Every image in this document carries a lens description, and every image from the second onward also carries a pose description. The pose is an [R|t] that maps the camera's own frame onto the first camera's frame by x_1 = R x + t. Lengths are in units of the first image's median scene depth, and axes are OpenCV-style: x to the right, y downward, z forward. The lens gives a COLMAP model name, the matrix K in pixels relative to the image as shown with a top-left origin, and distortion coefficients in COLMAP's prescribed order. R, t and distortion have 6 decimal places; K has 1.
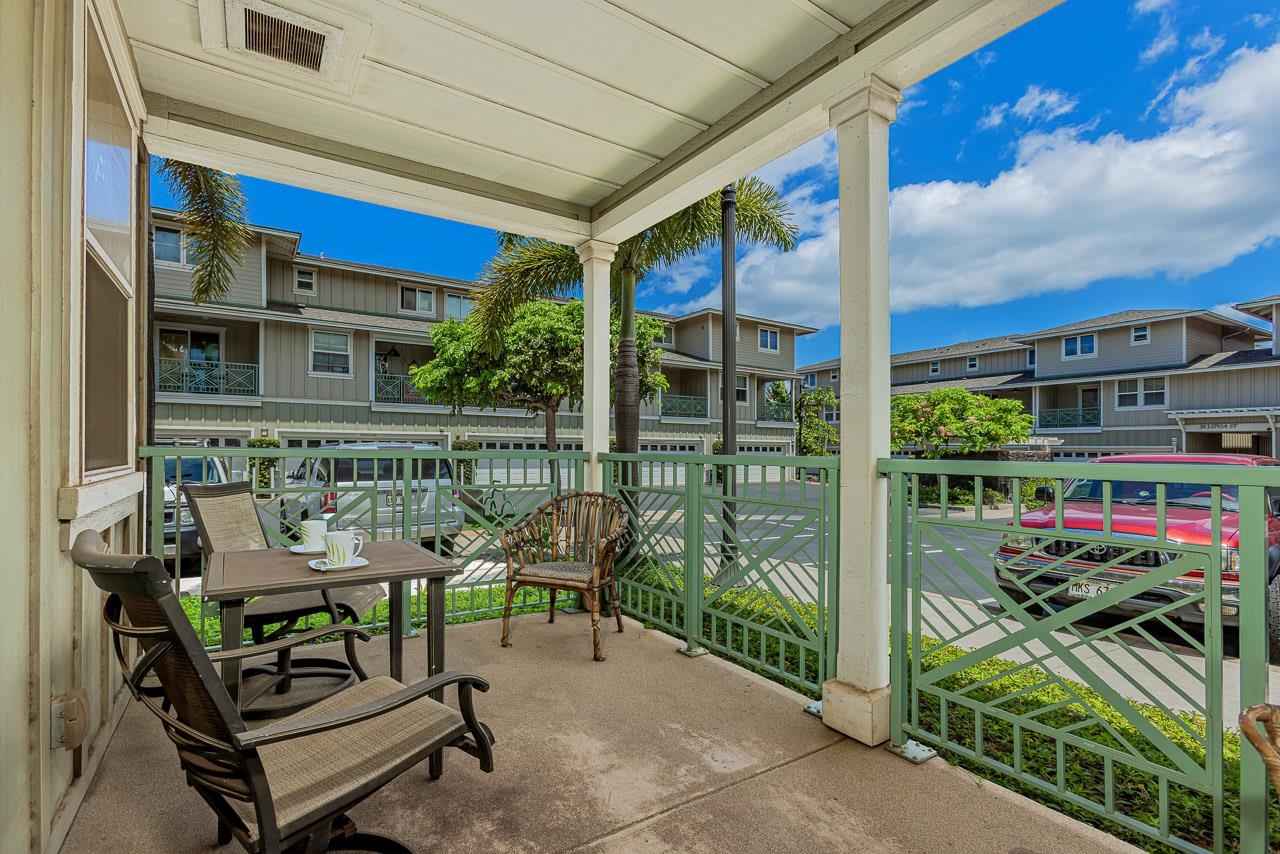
lens RADIAL K [[576.1, 0, 637.6], [0, 576.1, 452.3], [0, 0, 1]] dist [-0.026023, 0.000088]
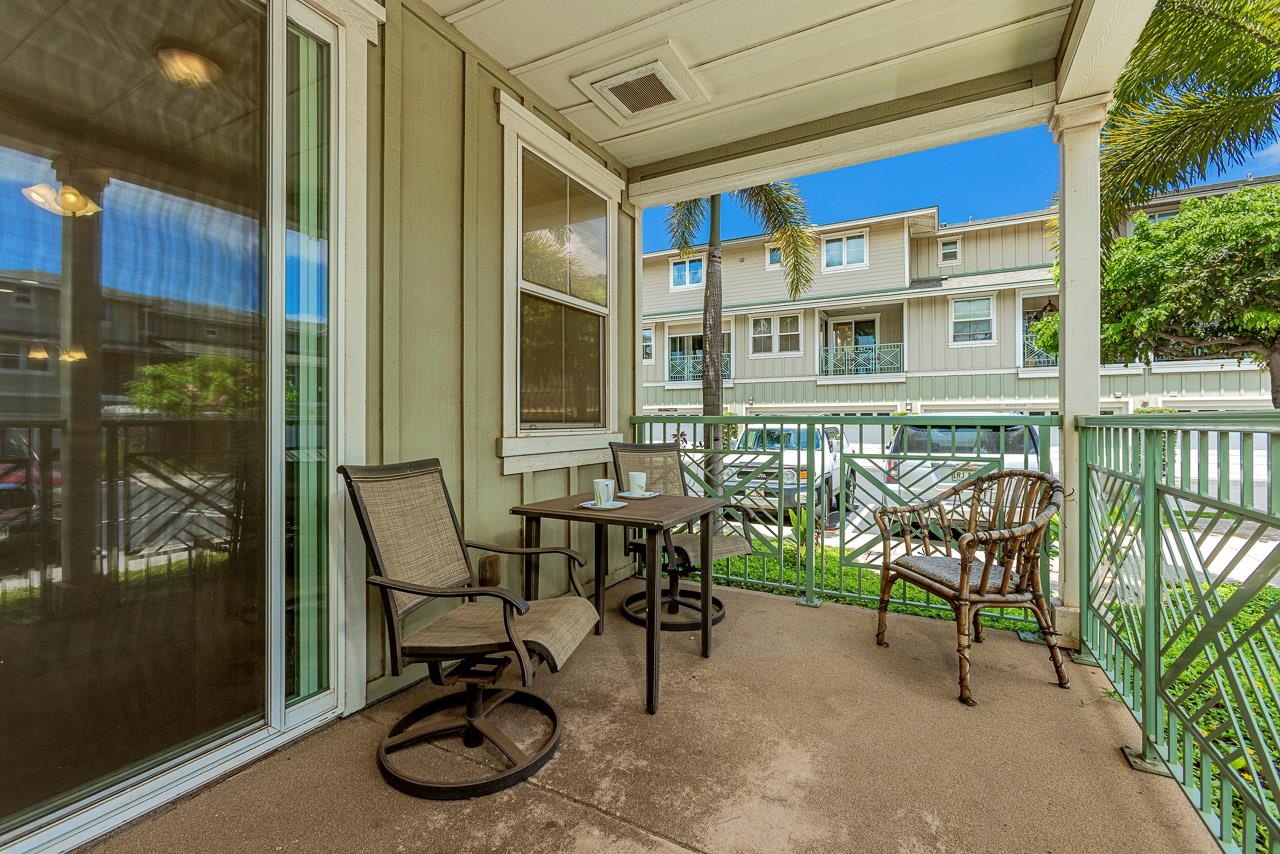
lens RADIAL K [[588.3, 0, 640.0], [0, 588.3, 427.0], [0, 0, 1]] dist [-0.002189, -0.000255]
pose [[0.437165, -0.003714, -0.899374, 0.104549], [0.003337, 0.999991, -0.002507, 0.004357], [0.899375, -0.001905, 0.437174, 0.078259]]
